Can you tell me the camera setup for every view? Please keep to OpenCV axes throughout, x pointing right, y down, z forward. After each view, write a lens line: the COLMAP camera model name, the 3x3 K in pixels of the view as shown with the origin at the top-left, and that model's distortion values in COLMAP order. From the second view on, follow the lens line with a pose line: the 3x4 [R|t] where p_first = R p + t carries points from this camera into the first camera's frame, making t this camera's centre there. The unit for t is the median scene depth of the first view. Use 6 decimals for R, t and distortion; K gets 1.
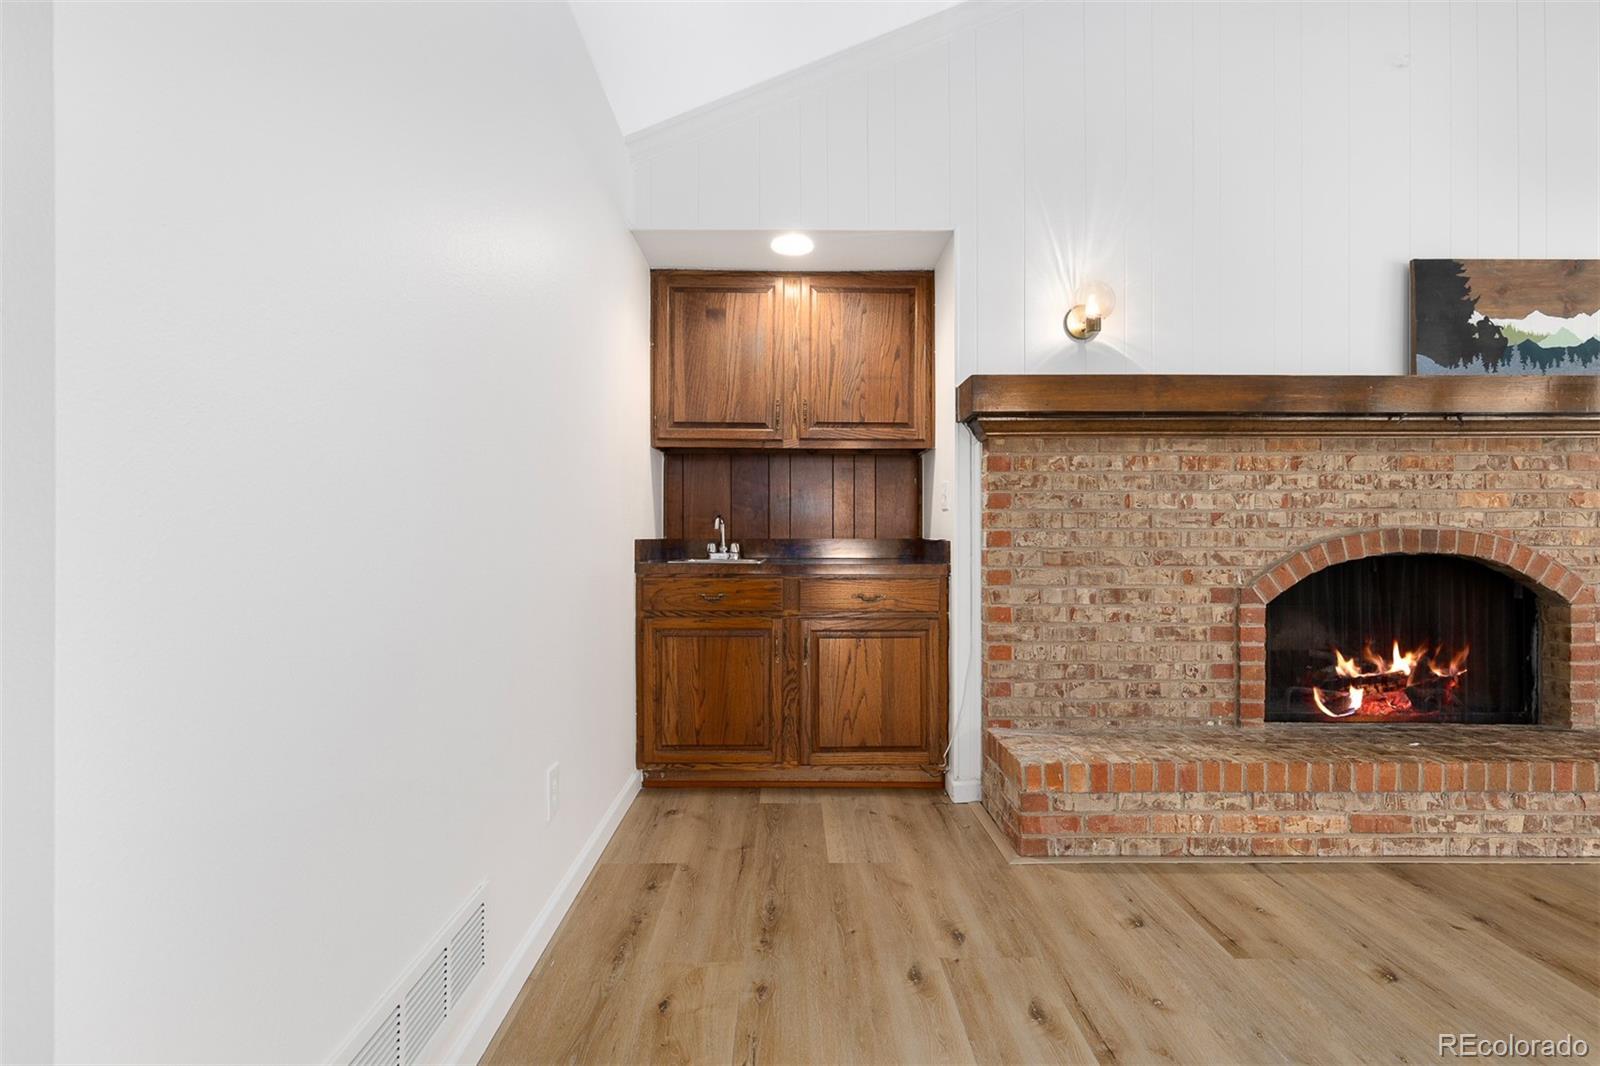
lens RADIAL K [[723.8, 0, 795.2], [0, 723.8, 536.3], [0, 0, 1]] dist [0.013088, -0.003151]
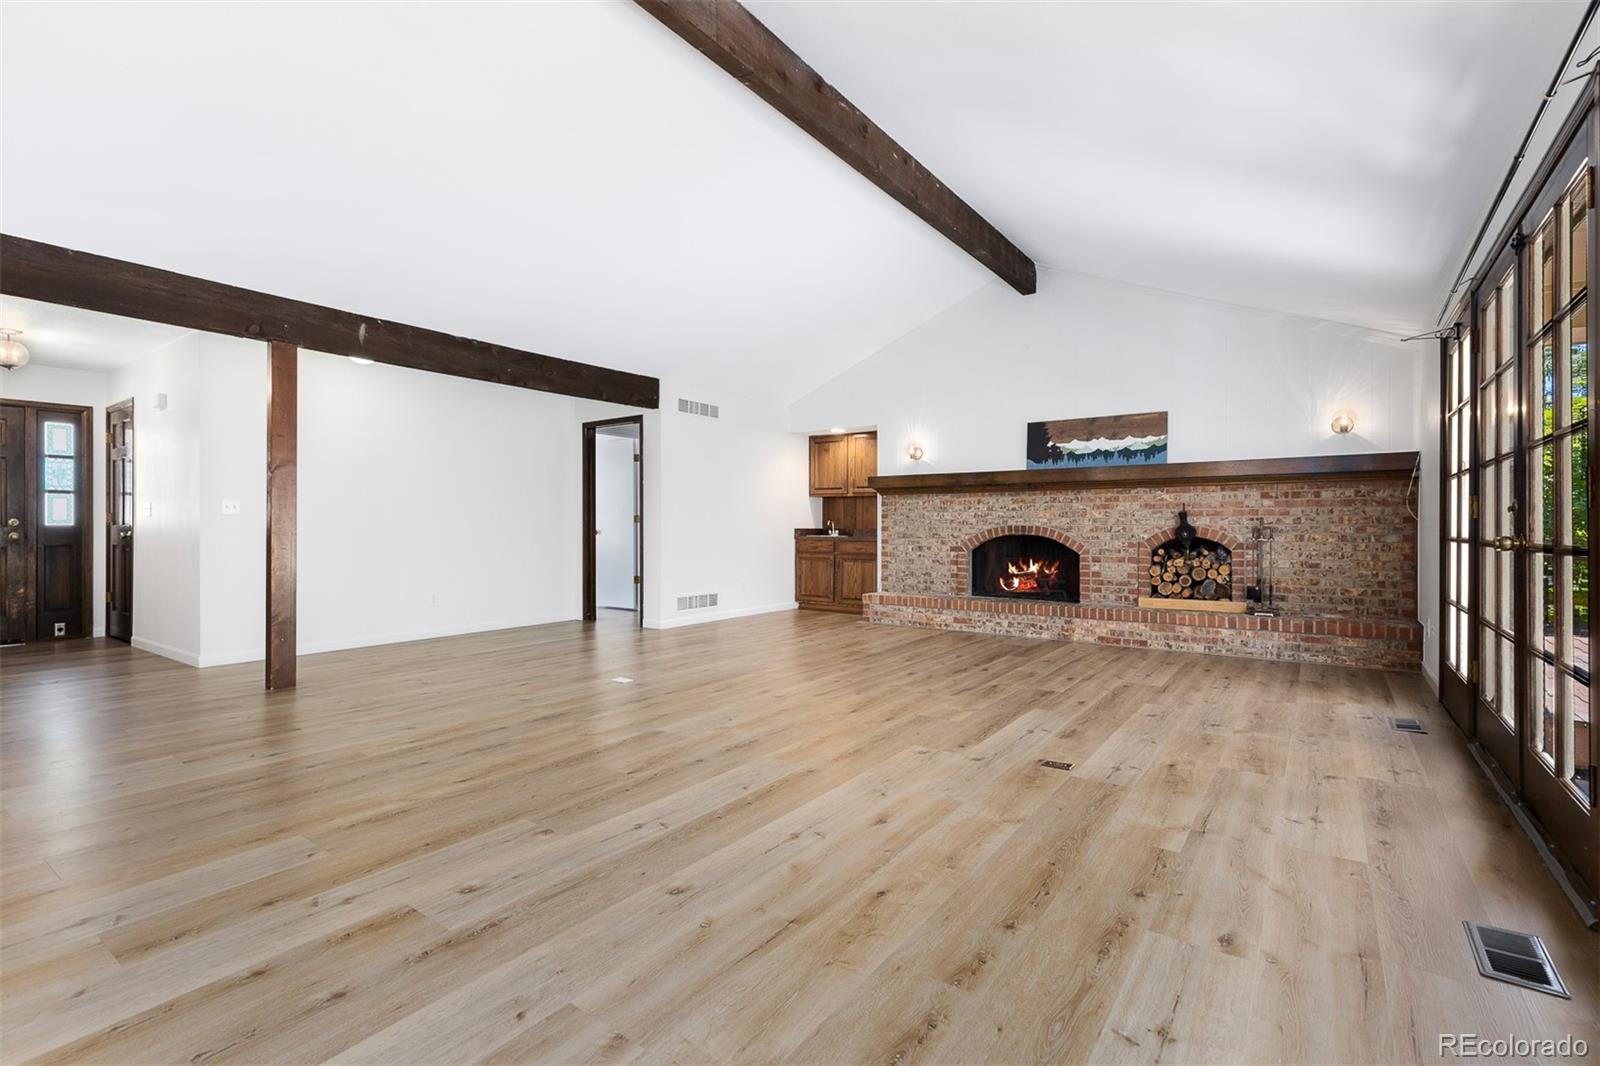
lens RADIAL K [[723.8, 0, 796.9], [0, 723.8, 525.7], [0, 0, 1]] dist [0.013088, -0.003151]
pose [[0.806416, 0.000726, -0.591348, 1.758061], [-0.000558, 1.000000, 0.000468, -0.009910], [0.591348, -0.000047, 0.806416, -1.633612]]
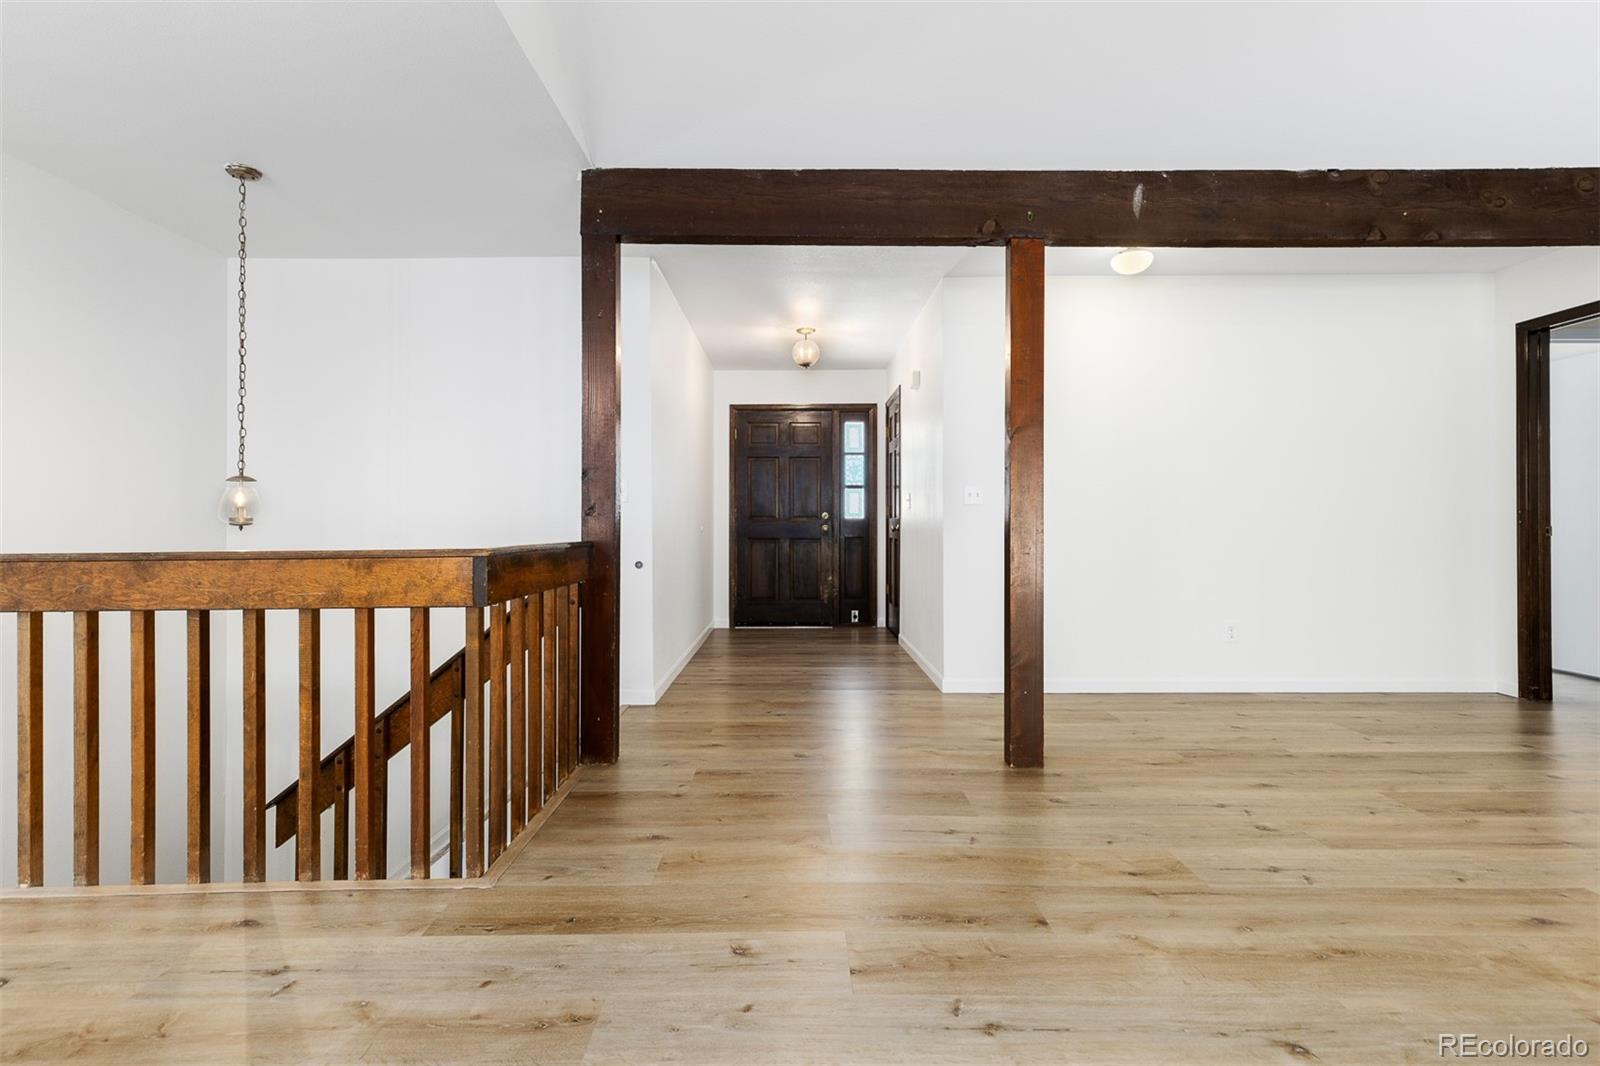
lens RADIAL K [[723.8, 0, 793.8], [0, 723.8, 517.7], [0, 0, 1]] dist [0.013088, -0.003151]
pose [[-0.004304, -0.000428, -0.999991, 0.896237], [0.002017, 0.999998, -0.000436, -0.010534], [0.999989, -0.002019, -0.004304, -1.322193]]
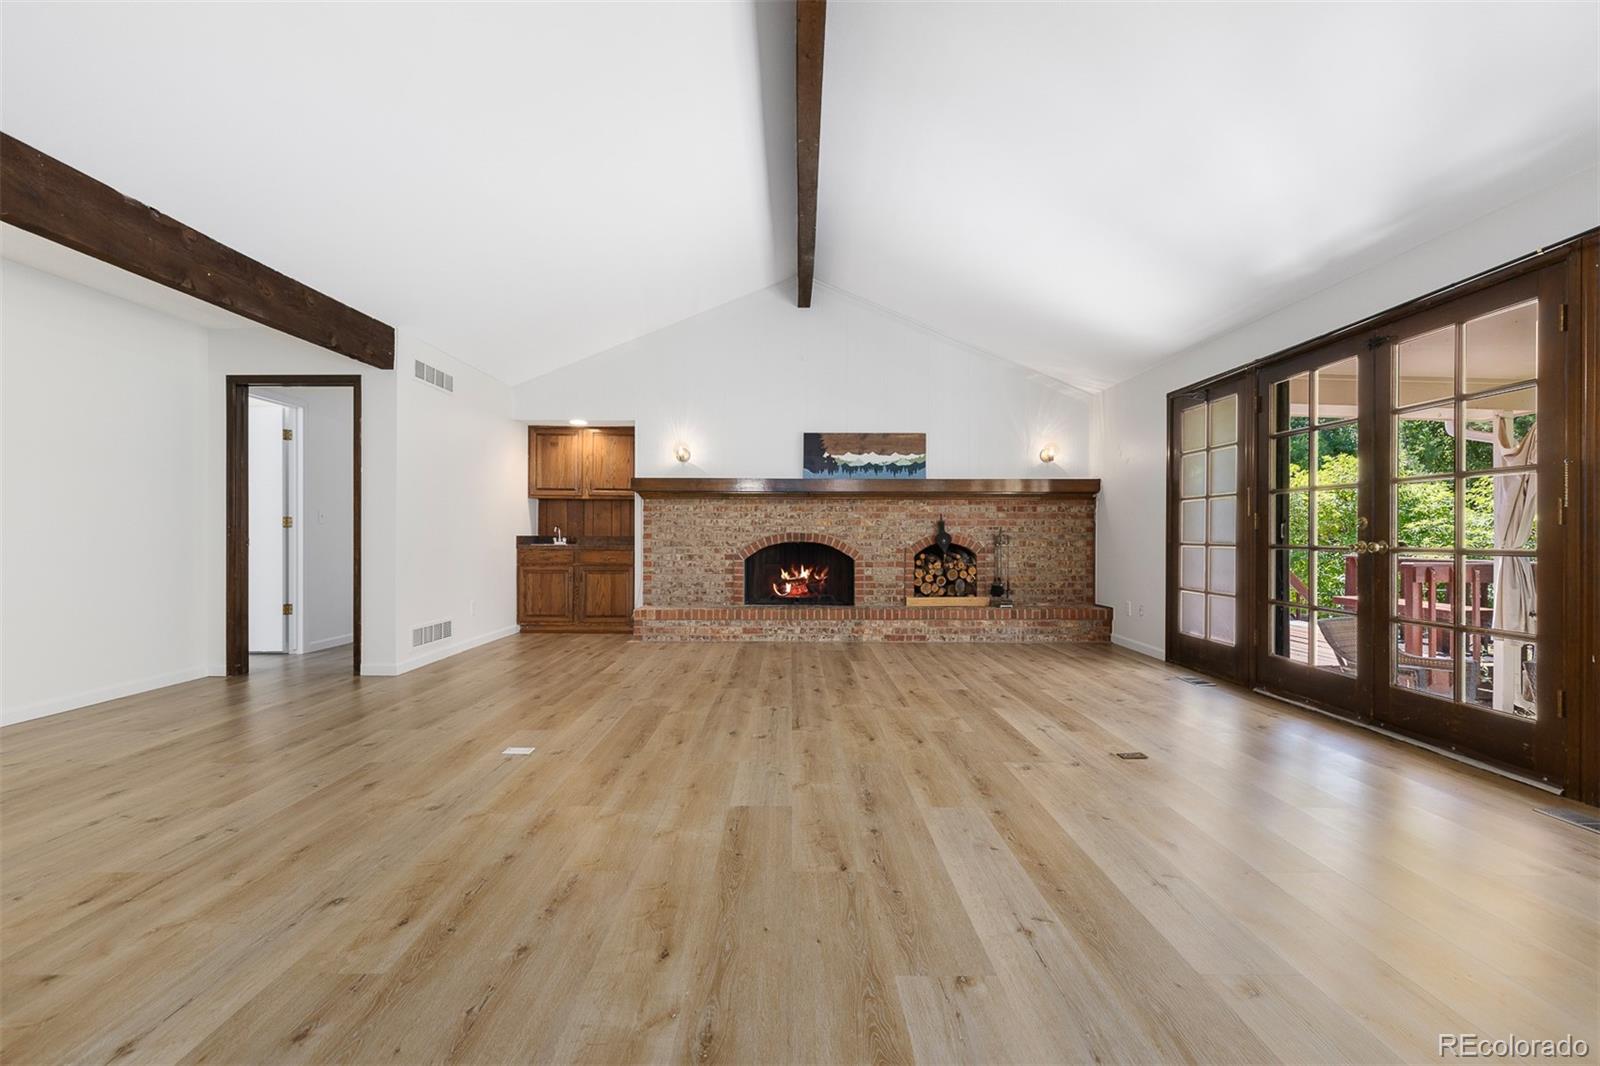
lens RADIAL K [[723.8, 0, 793.8], [0, 723.8, 532.8], [0, 0, 1]] dist [0.013088, -0.003151]
pose [[0.999976, 0.003356, -0.006125, 0.844370], [-0.003359, 0.999994, -0.000613, -0.008796], [0.006123, 0.000634, 0.999981, -1.707089]]
